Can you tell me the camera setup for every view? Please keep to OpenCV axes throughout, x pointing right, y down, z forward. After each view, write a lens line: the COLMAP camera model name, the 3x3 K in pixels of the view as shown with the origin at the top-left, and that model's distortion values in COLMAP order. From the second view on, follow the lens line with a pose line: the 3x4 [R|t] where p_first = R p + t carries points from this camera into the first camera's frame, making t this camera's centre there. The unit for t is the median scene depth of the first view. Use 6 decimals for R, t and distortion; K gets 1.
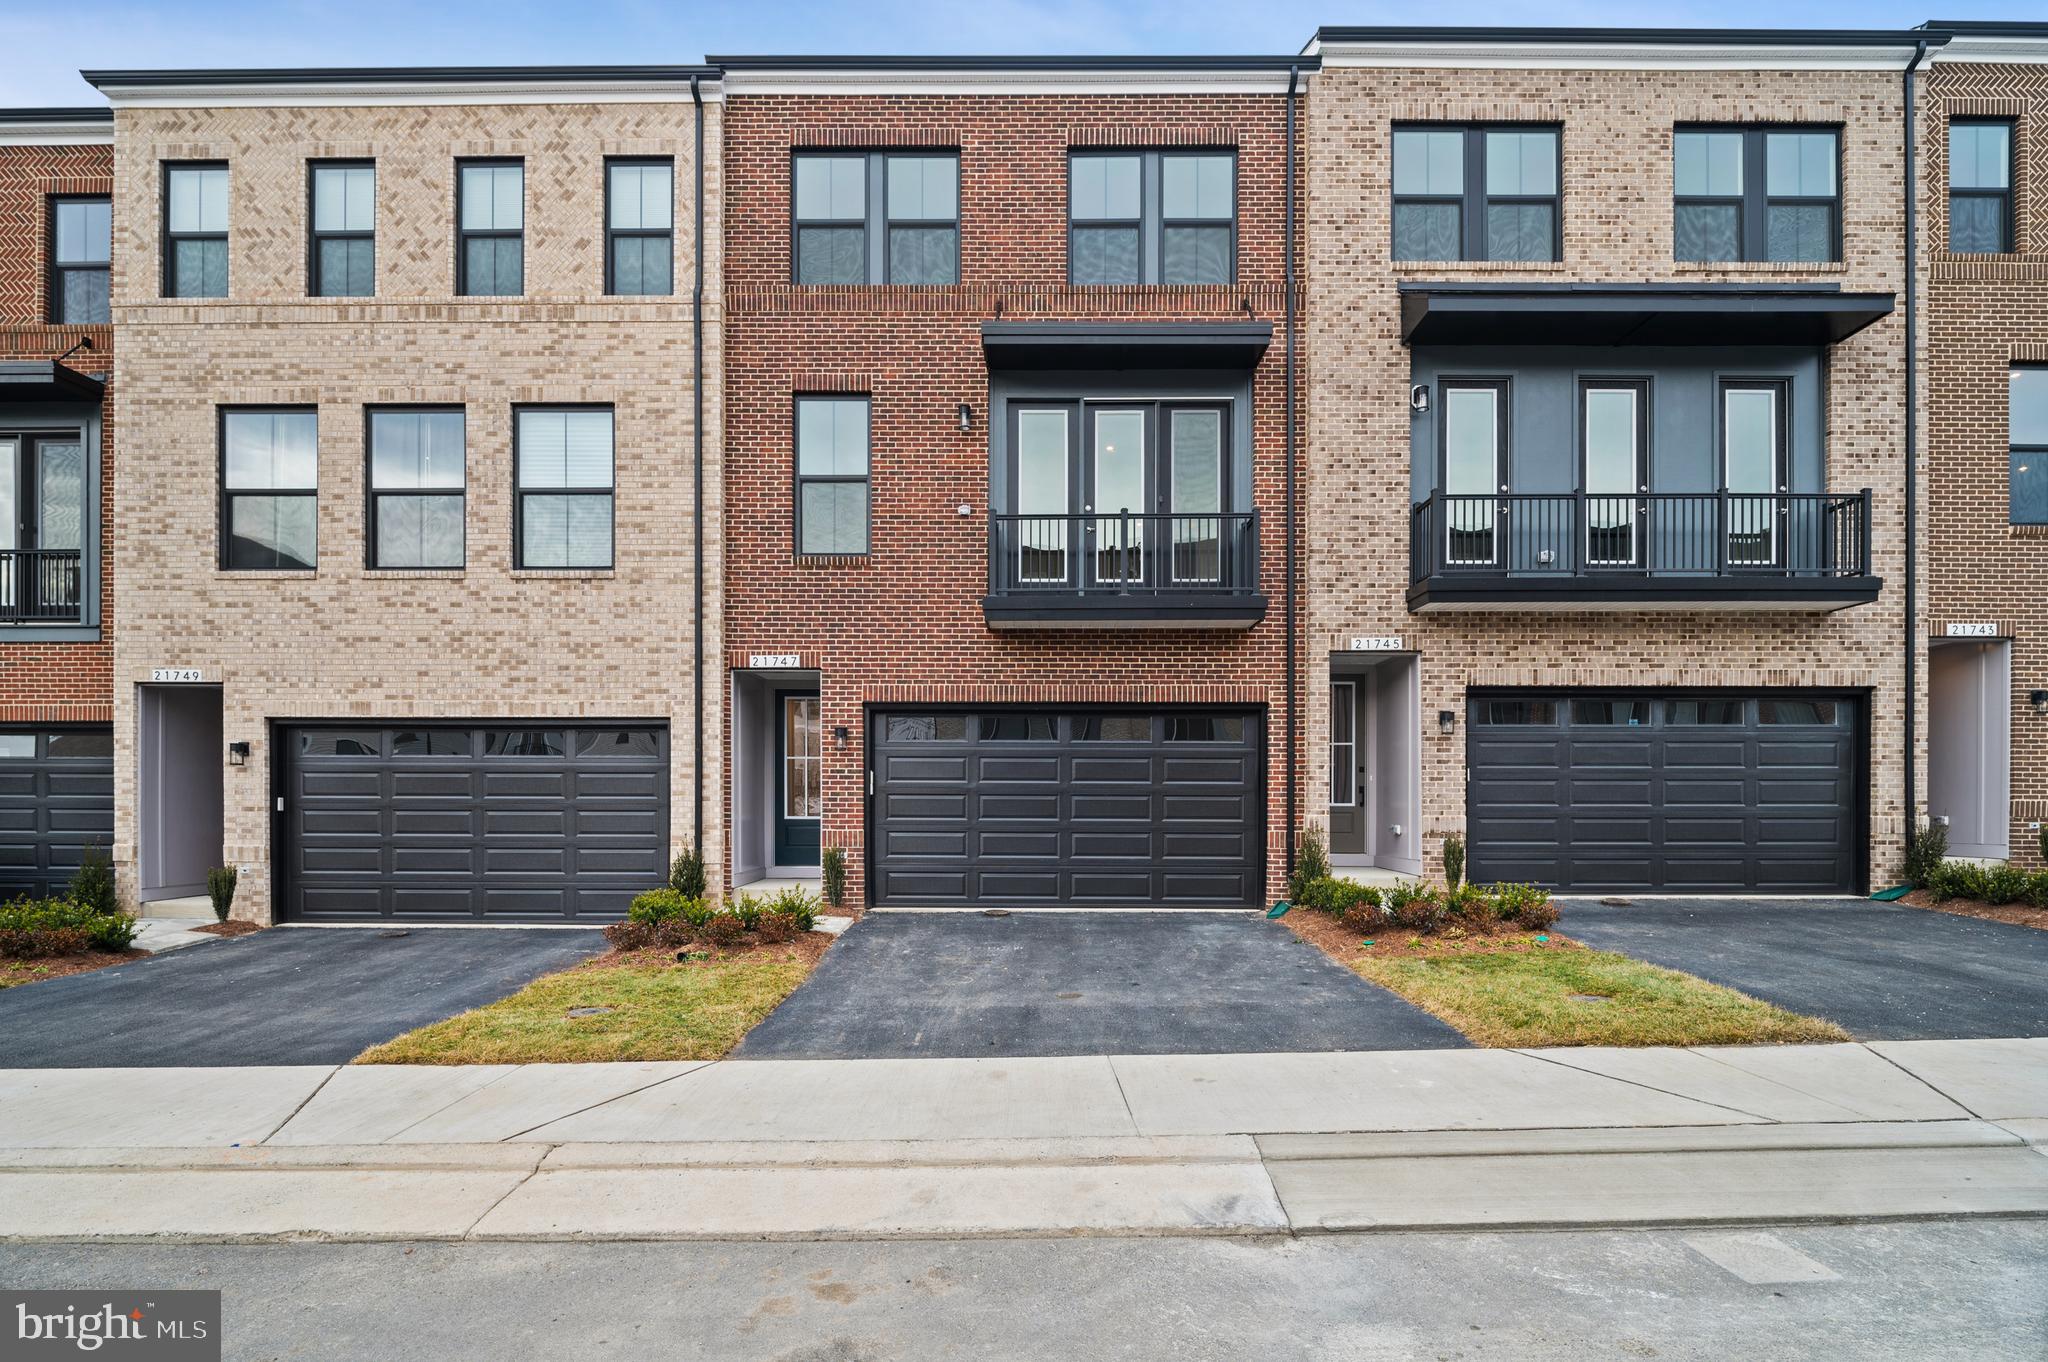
lens RADIAL K [[964.1, 0, 1024.3], [0, 964.1, 683.7], [0, 0, 1]] dist [-0.004219, -0.002457]
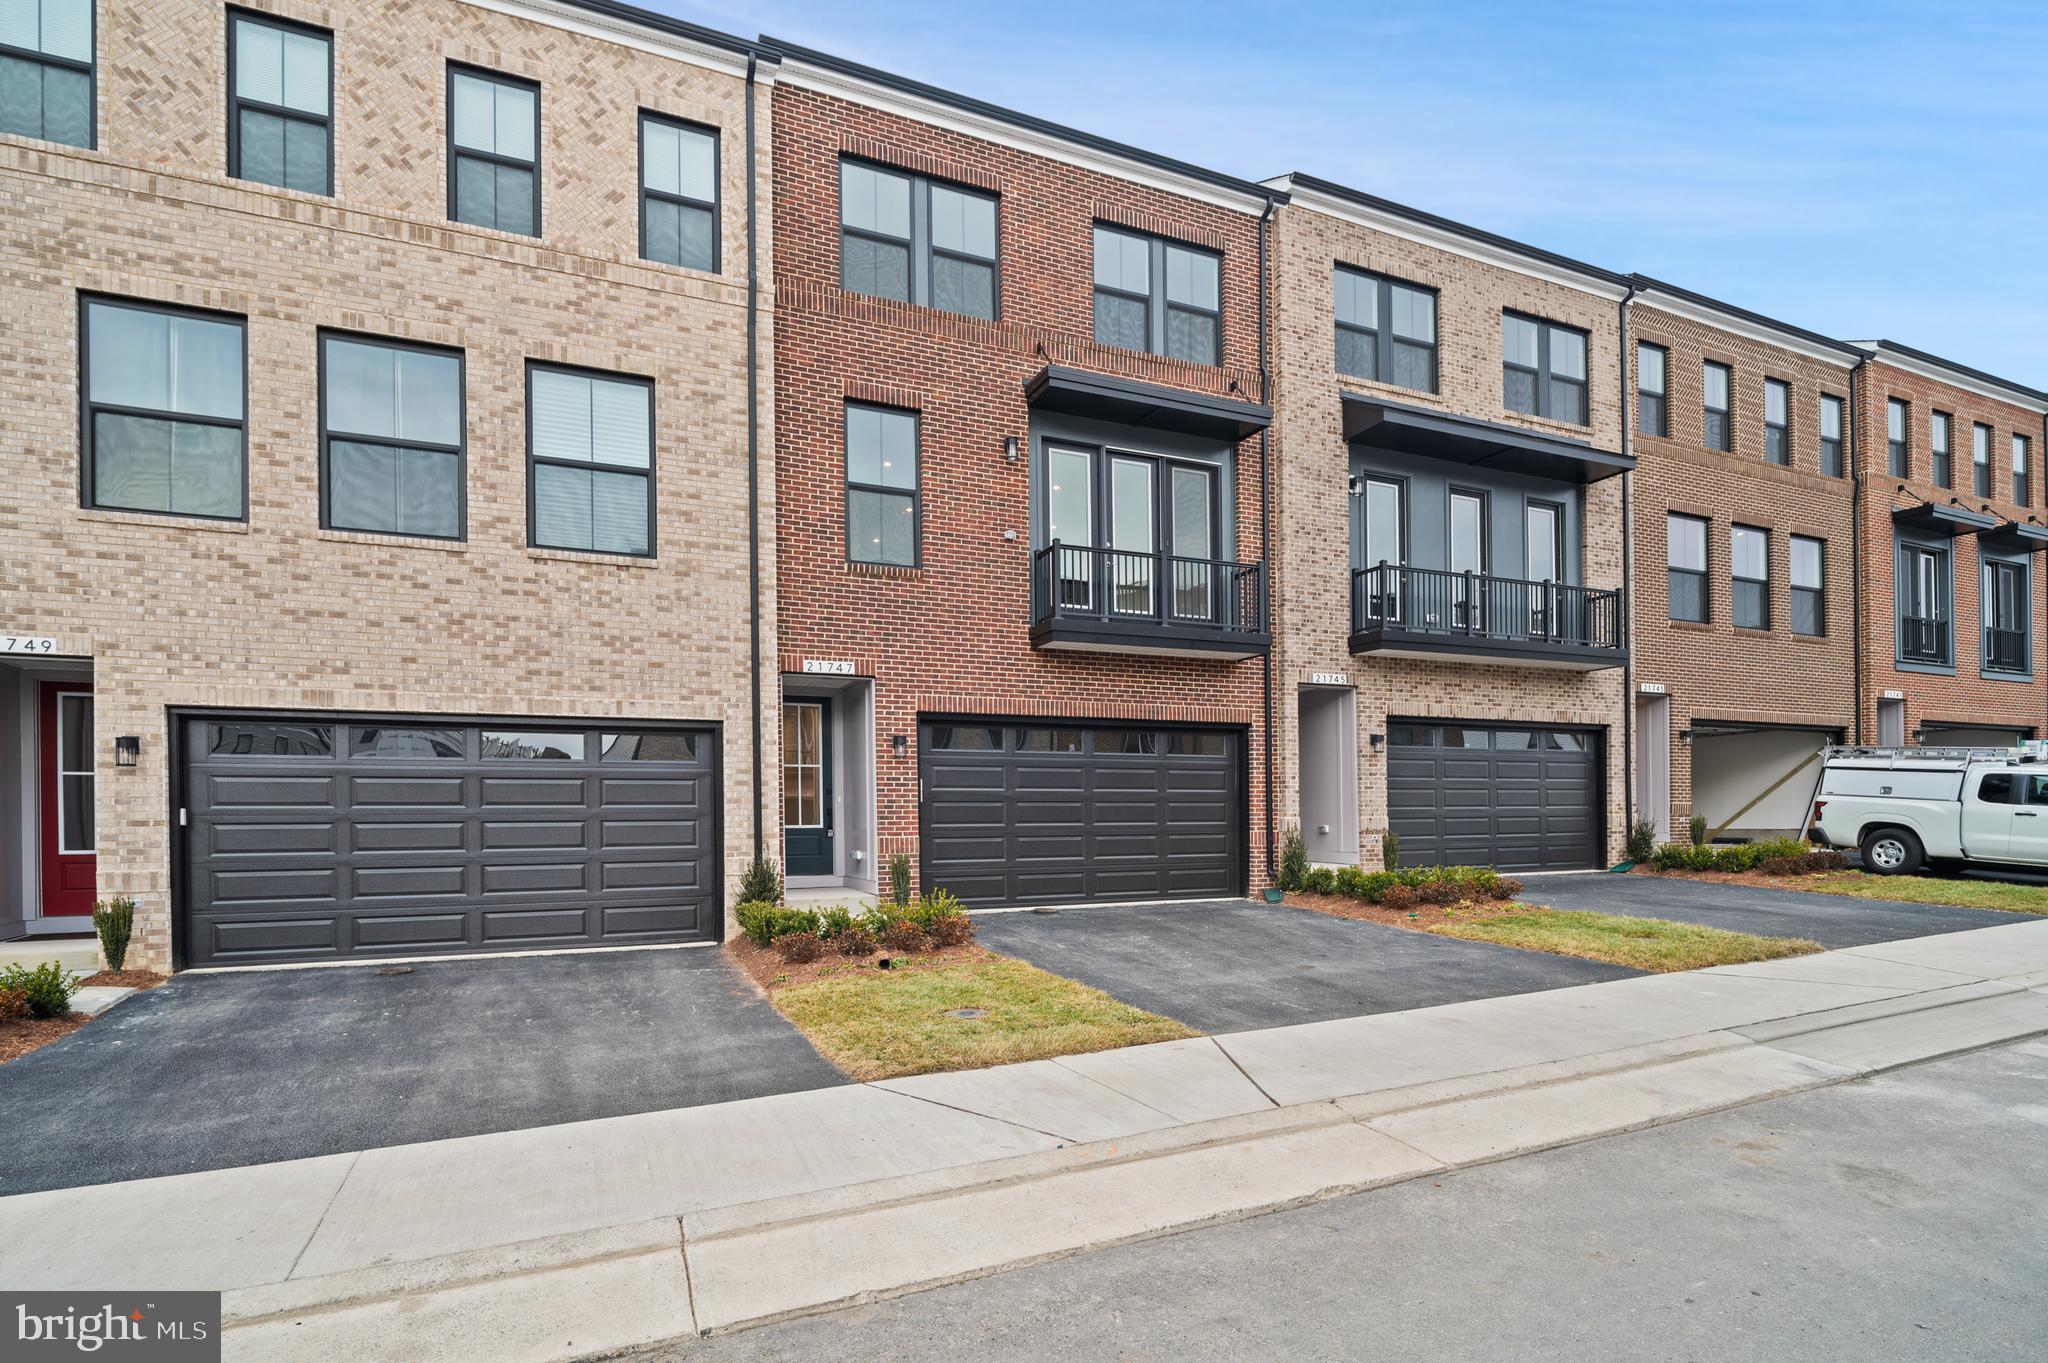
lens RADIAL K [[964.1, 0, 949.0], [0, 964.1, 681.4], [0, 0, 1]] dist [-0.004219, -0.002457]
pose [[0.921162, 0.044830, 0.386588, -0.522655], [-0.040583, 0.998993, -0.019145, 0.005334], [-0.387057, 0.001947, 0.922054, 0.041301]]
